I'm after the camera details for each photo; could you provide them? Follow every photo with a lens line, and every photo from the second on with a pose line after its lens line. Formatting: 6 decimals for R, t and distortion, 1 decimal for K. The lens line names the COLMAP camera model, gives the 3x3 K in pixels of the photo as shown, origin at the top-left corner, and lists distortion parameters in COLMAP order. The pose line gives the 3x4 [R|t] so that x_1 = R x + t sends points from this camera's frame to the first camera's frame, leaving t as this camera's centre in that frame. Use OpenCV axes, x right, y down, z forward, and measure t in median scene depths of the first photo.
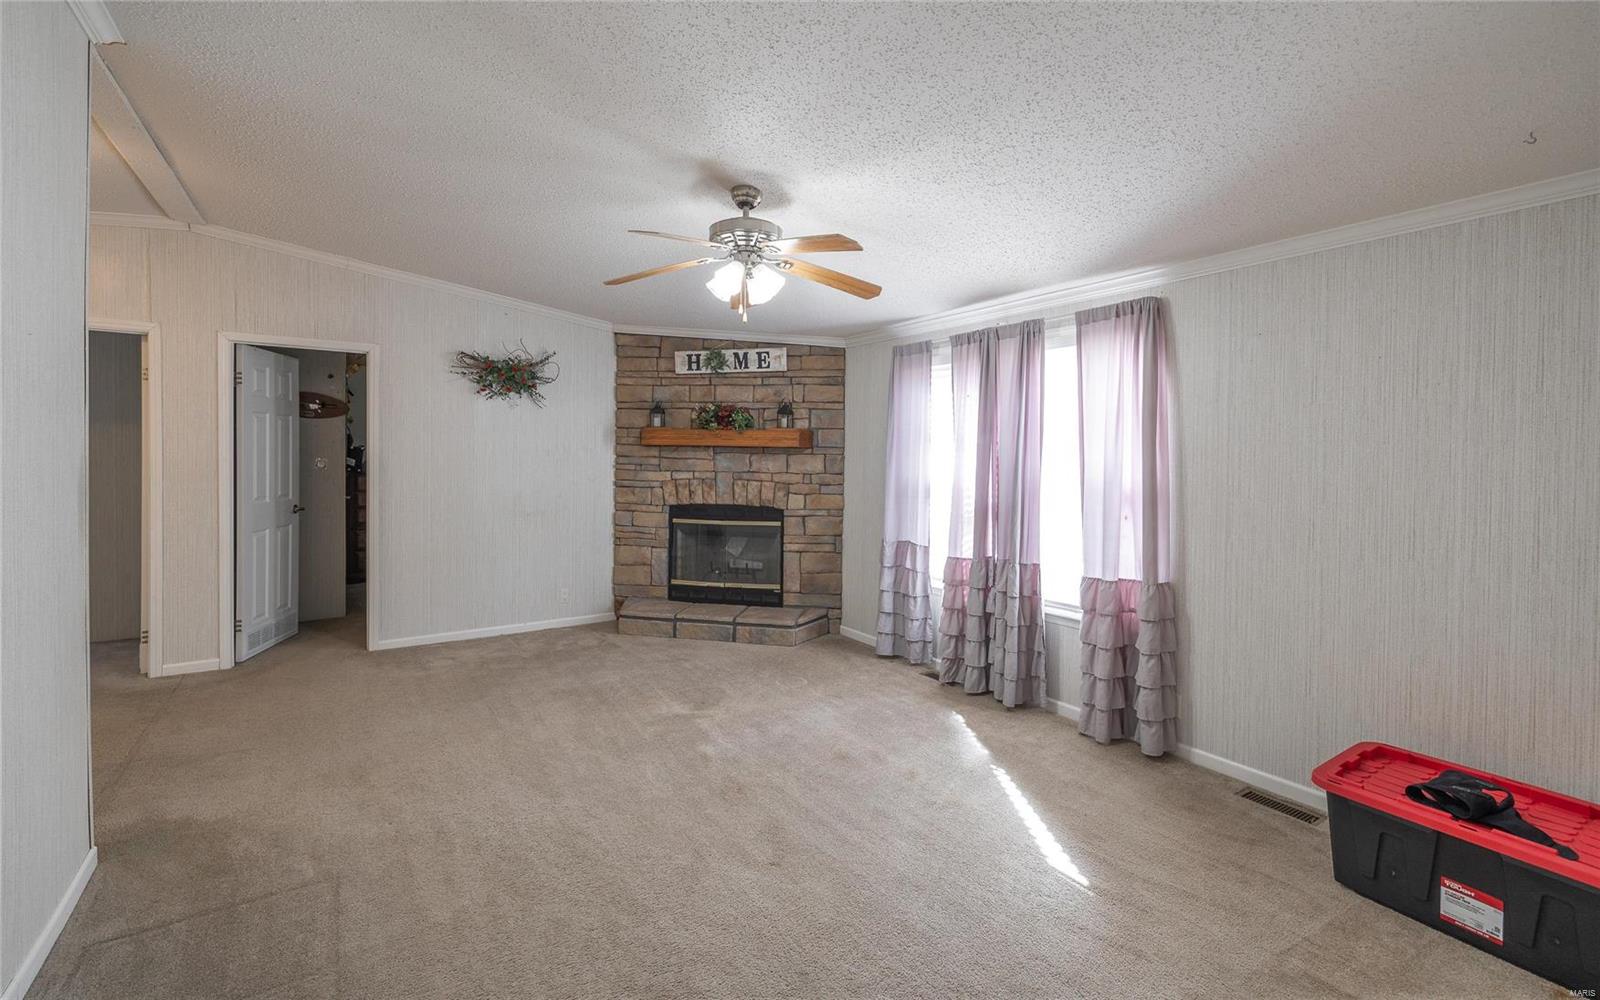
lens RADIAL K [[680.7, 0, 799.4], [0, 680.7, 468.7], [0, 0, 1]] dist [0.012655, 0.000154]
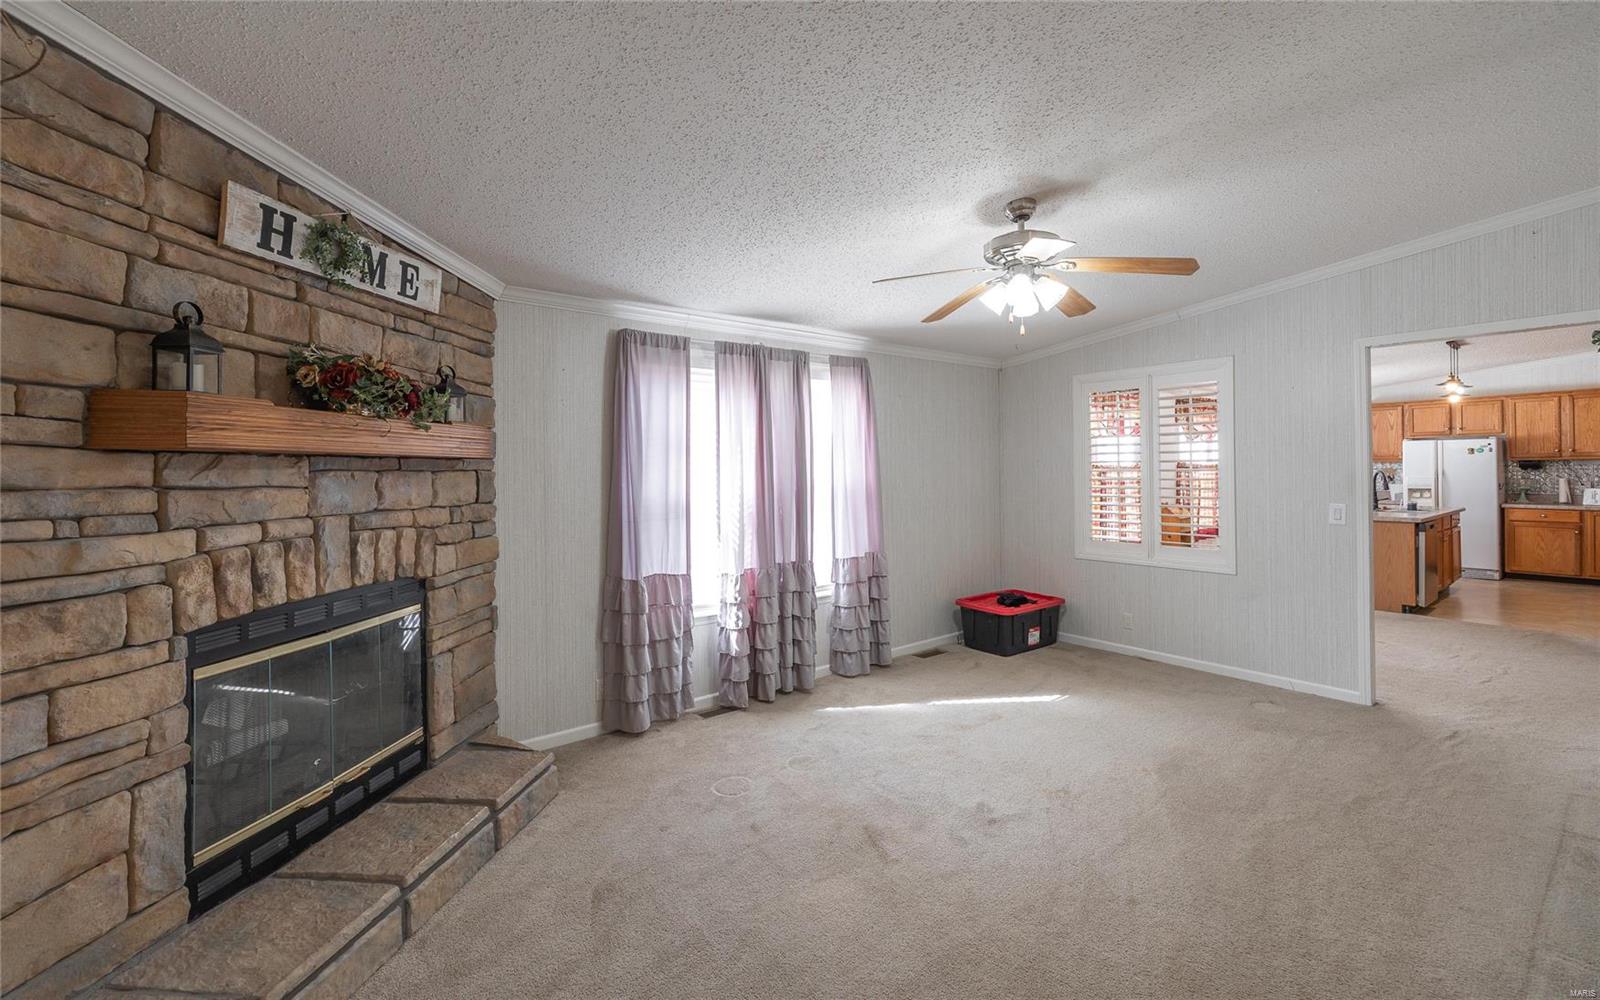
lens RADIAL K [[680.7, 0, 799.4], [0, 680.7, 468.7], [0, 0, 1]] dist [0.012655, 0.000154]
pose [[-0.075505, -0.011692, 0.997077, -0.564097], [0.028249, 0.999505, 0.013859, -0.022589], [-0.996745, 0.029213, -0.075138, 0.753886]]
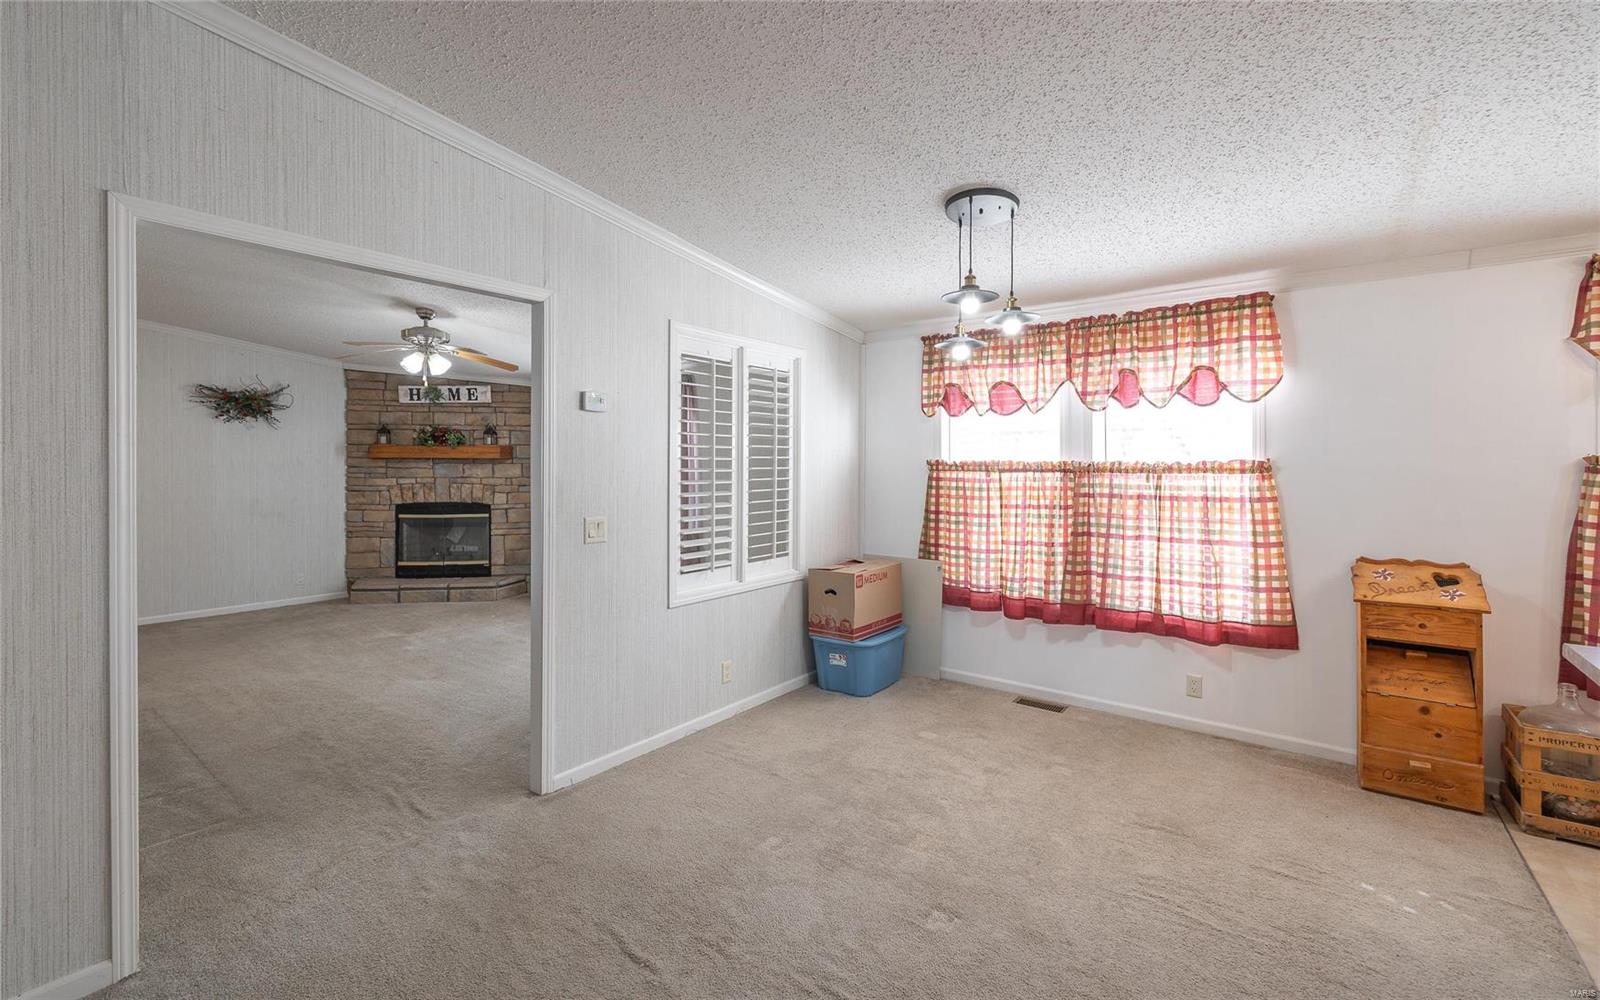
lens RADIAL K [[680.7, 0, 799.4], [0, 680.7, 468.7], [0, 0, 1]] dist [0.012655, 0.000154]
pose [[0.953899, -0.014954, 0.299756, 0.156990], [0.018250, 0.999800, -0.008201, 0.011061], [-0.299574, 0.013293, 0.953981, -0.482375]]
